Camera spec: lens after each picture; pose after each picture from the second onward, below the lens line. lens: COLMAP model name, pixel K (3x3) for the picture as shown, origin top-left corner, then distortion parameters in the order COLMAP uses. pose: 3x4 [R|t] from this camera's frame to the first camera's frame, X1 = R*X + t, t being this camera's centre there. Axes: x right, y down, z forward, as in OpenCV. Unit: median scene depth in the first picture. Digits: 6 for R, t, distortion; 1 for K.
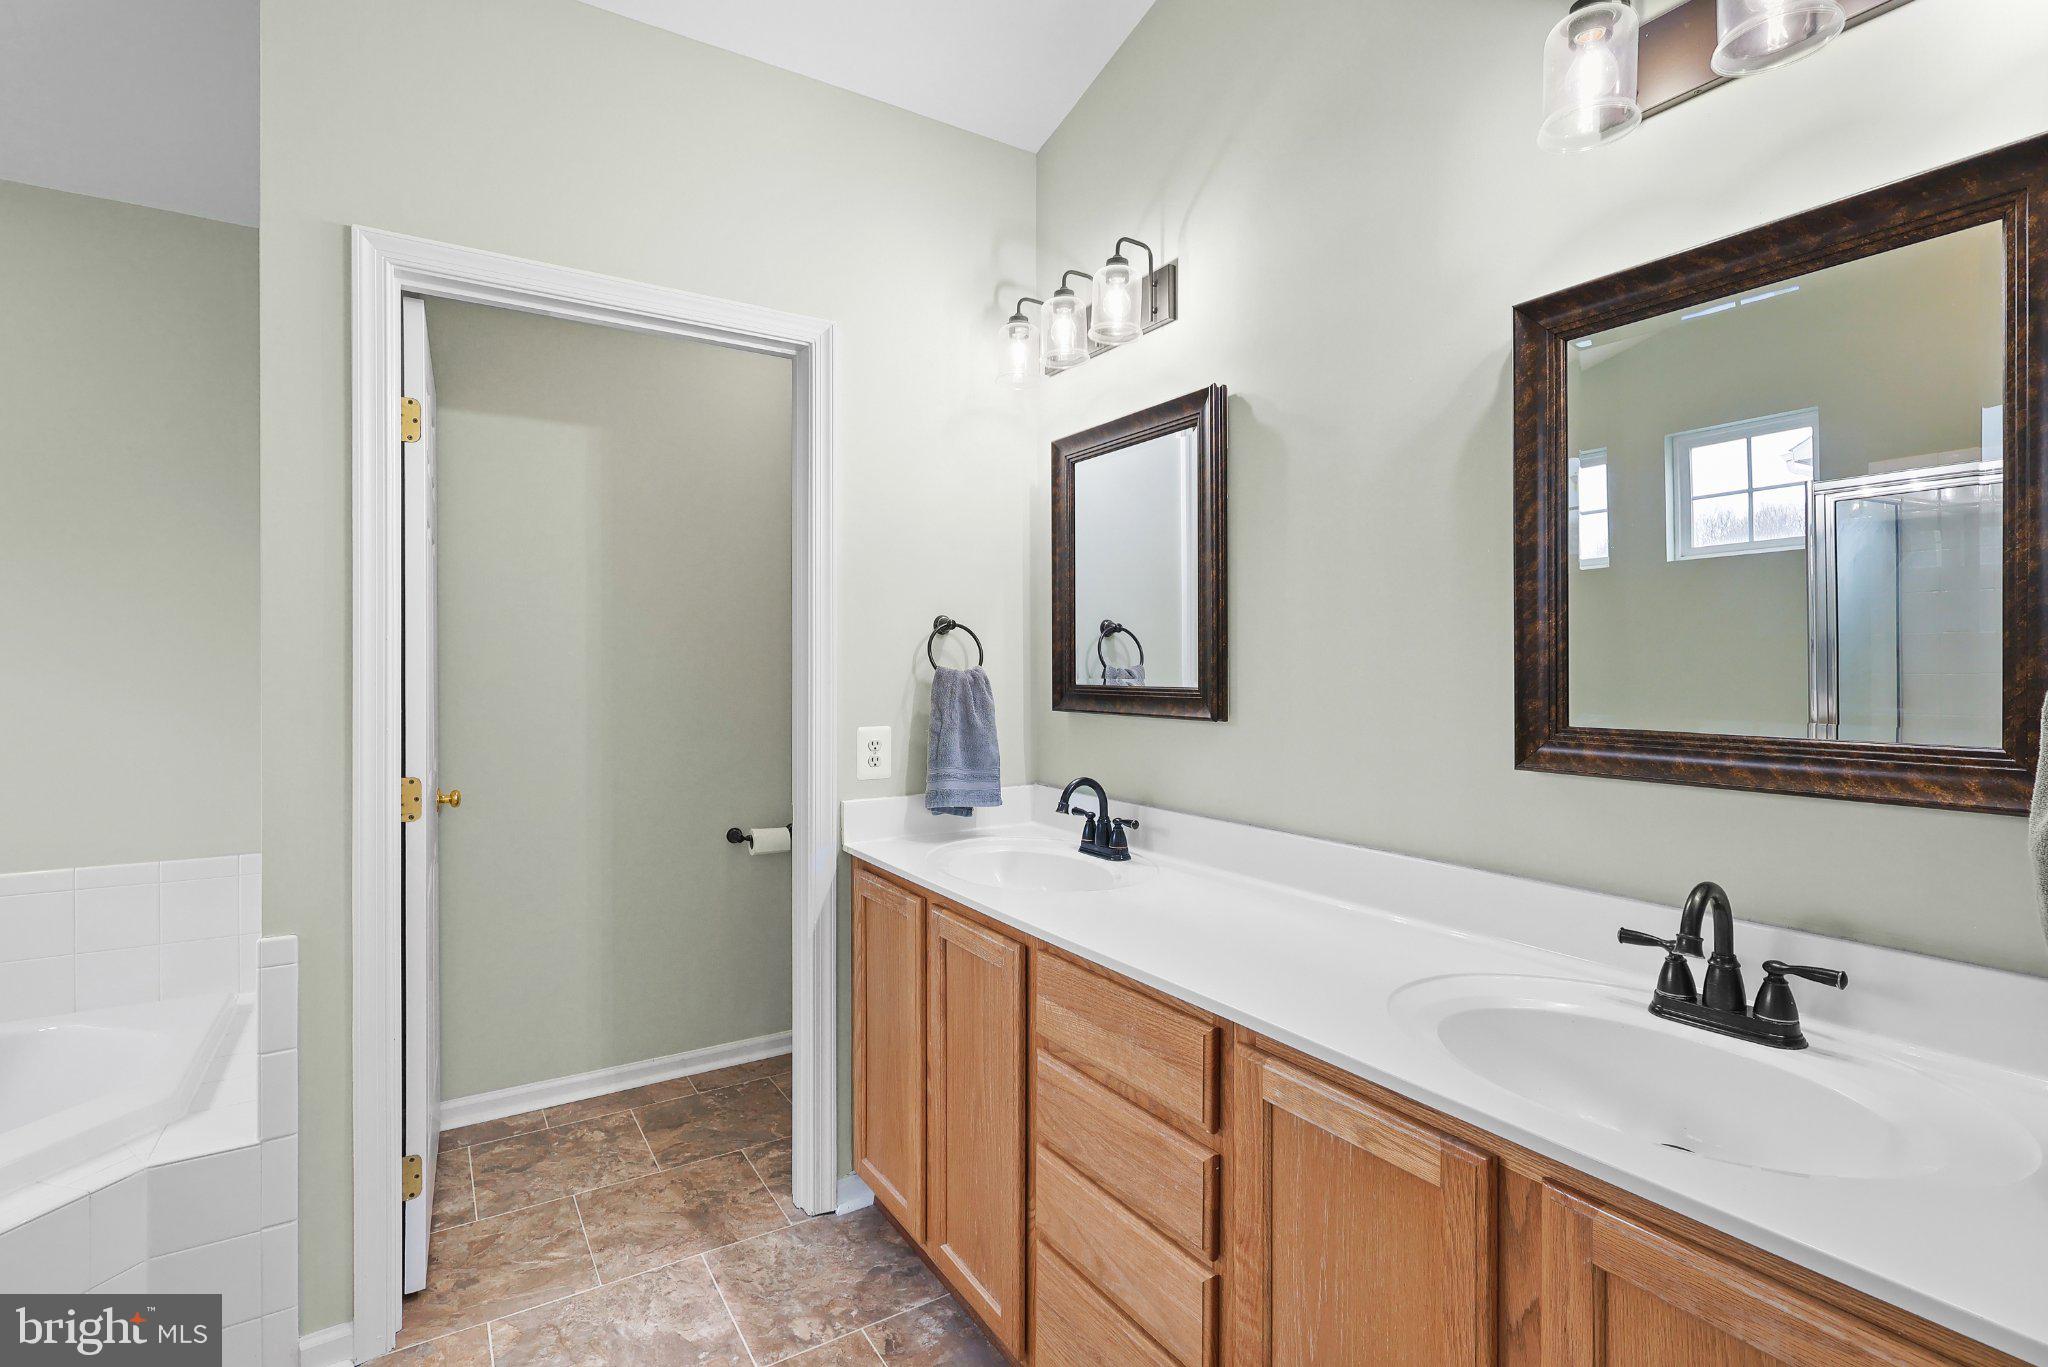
lens RADIAL K [[940.6, 0, 1024.2], [0, 940.6, 672.2], [0, 0, 1]] dist [-0.004012, 0.001038]
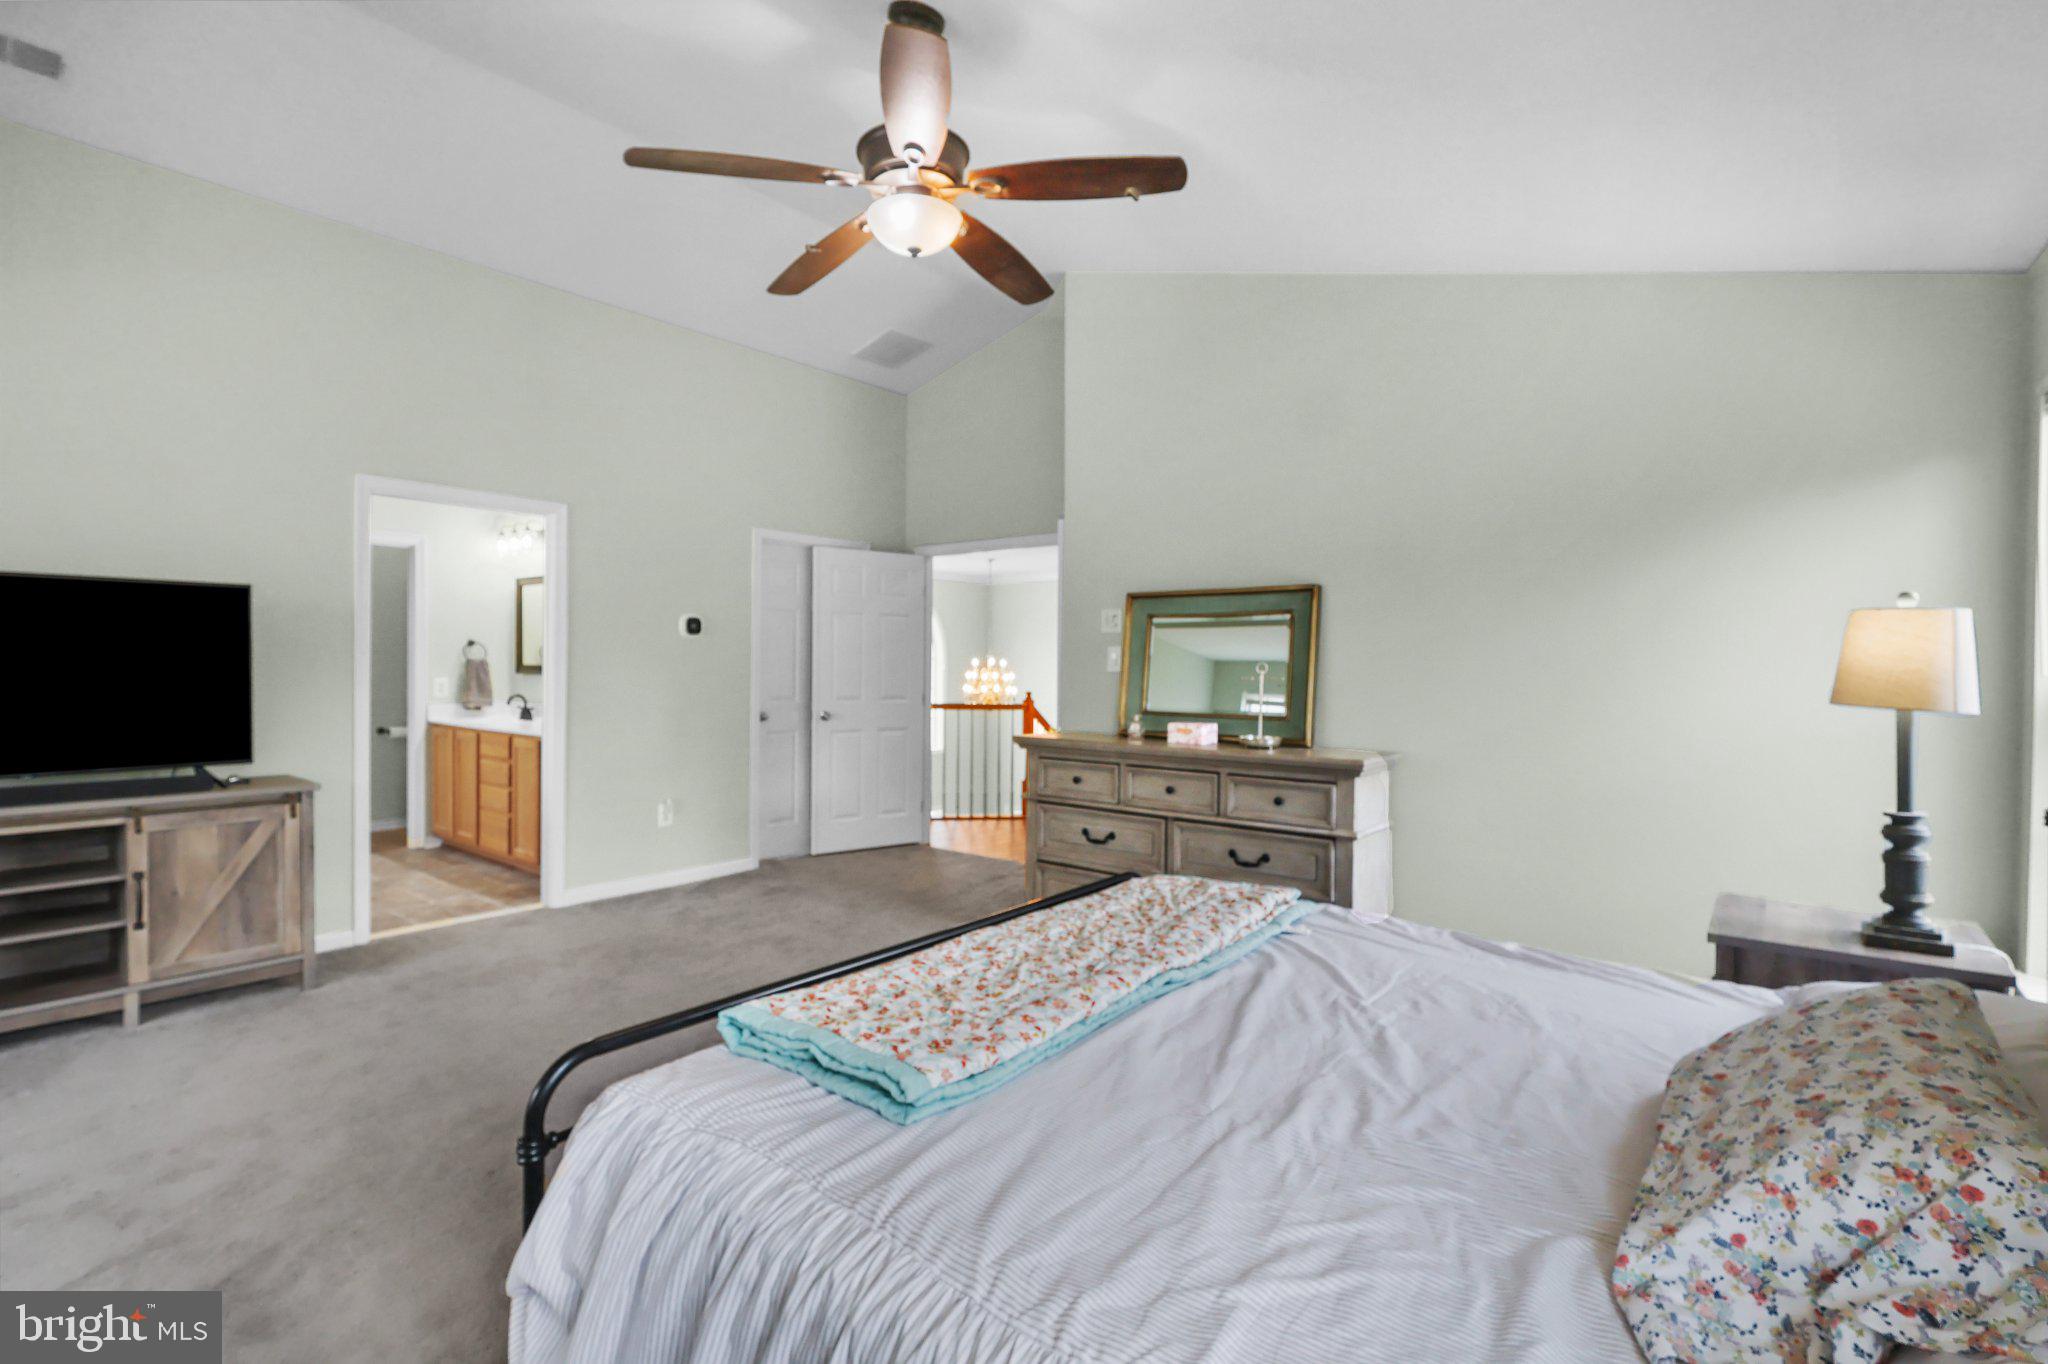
lens RADIAL K [[940.6, 0, 1023.8], [0, 940.6, 677.3], [0, 0, 1]] dist [-0.004012, 0.001038]
pose [[0.942336, 0.004862, 0.334633, 0.543545], [-0.009949, 0.999860, 0.013487, -0.001053], [-0.334520, -0.016039, 0.942252, -2.234783]]
